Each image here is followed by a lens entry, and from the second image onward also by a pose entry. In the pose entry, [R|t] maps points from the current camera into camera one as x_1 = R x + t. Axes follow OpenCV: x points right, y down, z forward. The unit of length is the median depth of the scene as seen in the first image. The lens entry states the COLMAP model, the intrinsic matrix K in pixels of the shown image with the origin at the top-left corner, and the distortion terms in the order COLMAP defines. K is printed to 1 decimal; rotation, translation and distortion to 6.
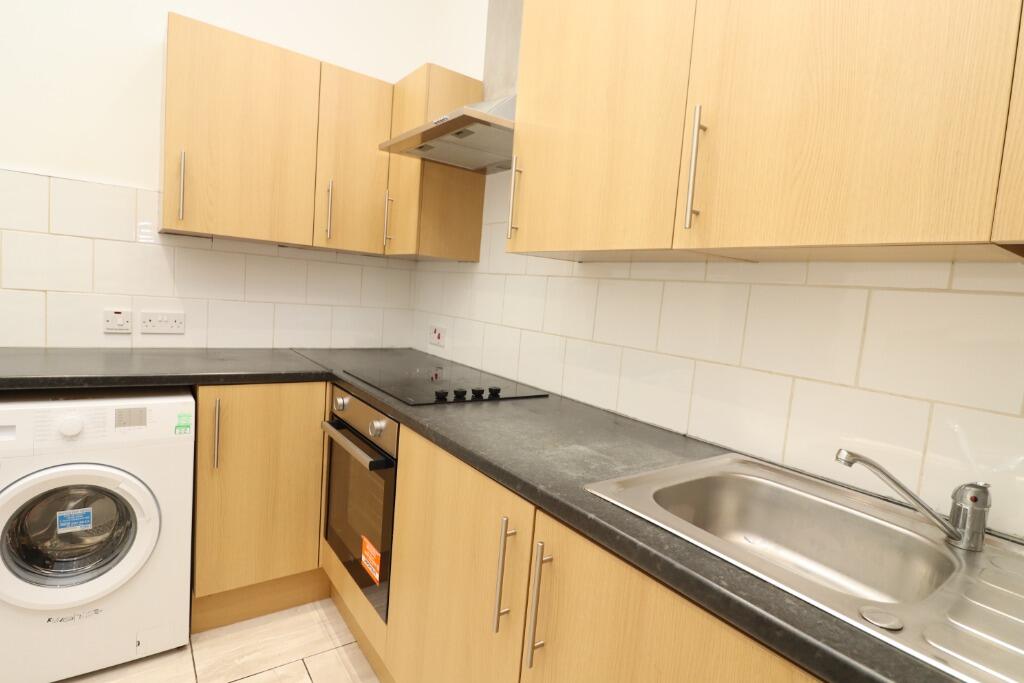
lens RADIAL K [[519.4, 0, 512.0], [0, 519.4, 341.5], [0, 0, 1]] dist [0.001660, -0.015771]
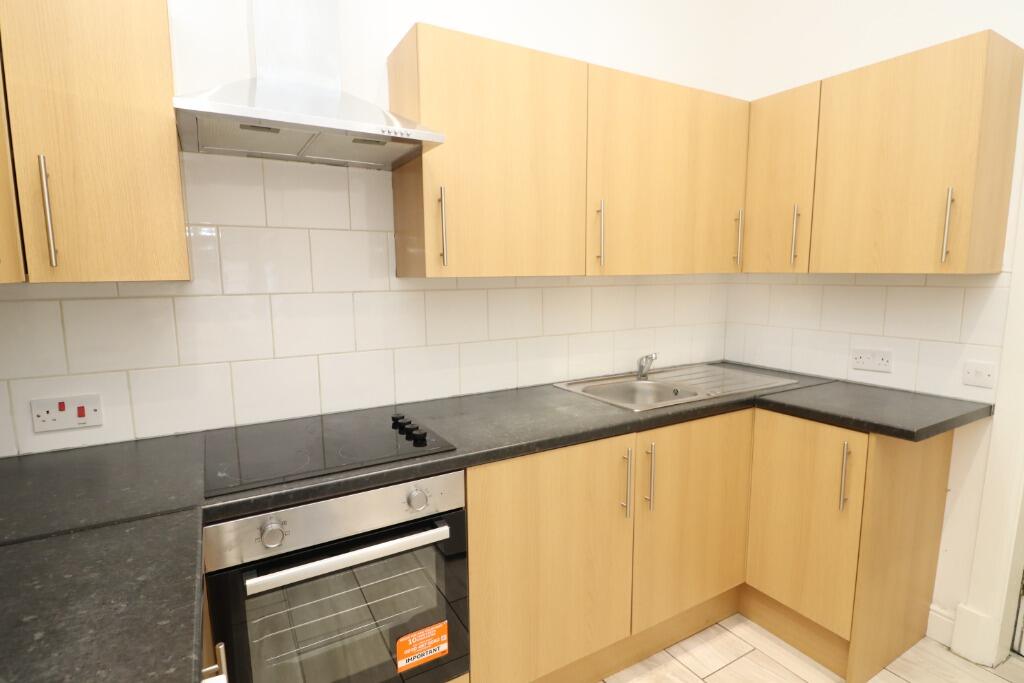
lens RADIAL K [[519.4, 0, 512.0], [0, 519.4, 341.5], [0, 0, 1]] dist [0.001660, -0.015771]
pose [[0.103147, -0.209707, 0.972308, -1.040350], [0.113560, 0.973614, 0.197941, -0.238609], [-0.988162, 0.089999, 0.124240, 0.741601]]
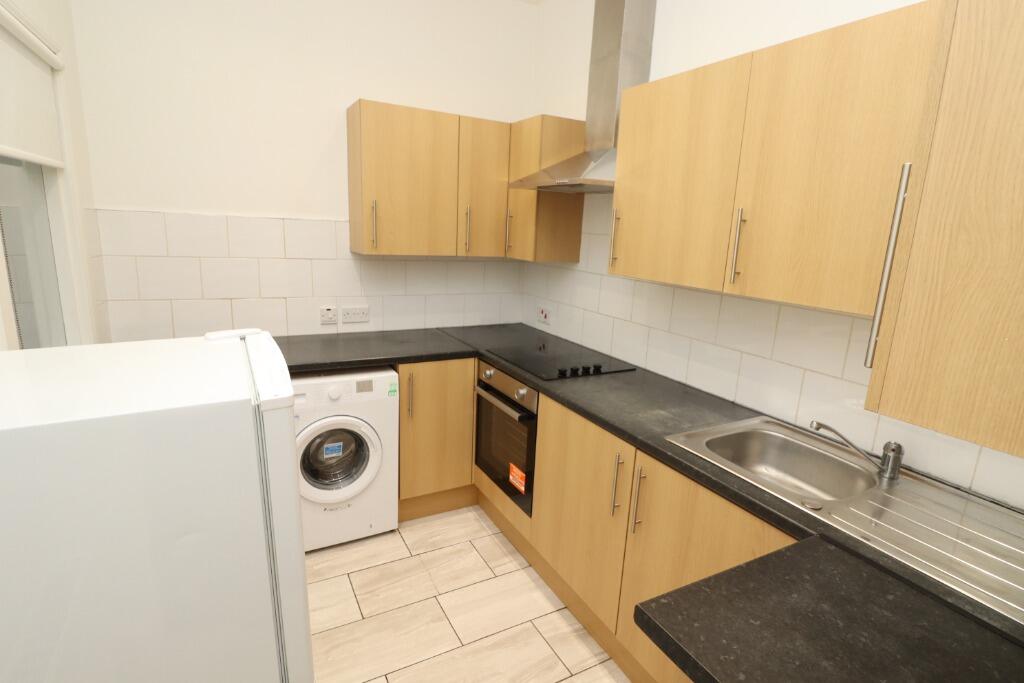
lens RADIAL K [[519.4, 0, 512.0], [0, 519.4, 341.5], [0, 0, 1]] dist [0.001660, -0.015771]
pose [[0.991256, -0.005593, -0.131836, -0.088097], [0.020854, 0.993186, 0.114661, -0.160591], [0.130296, -0.116408, 0.984618, -0.478455]]
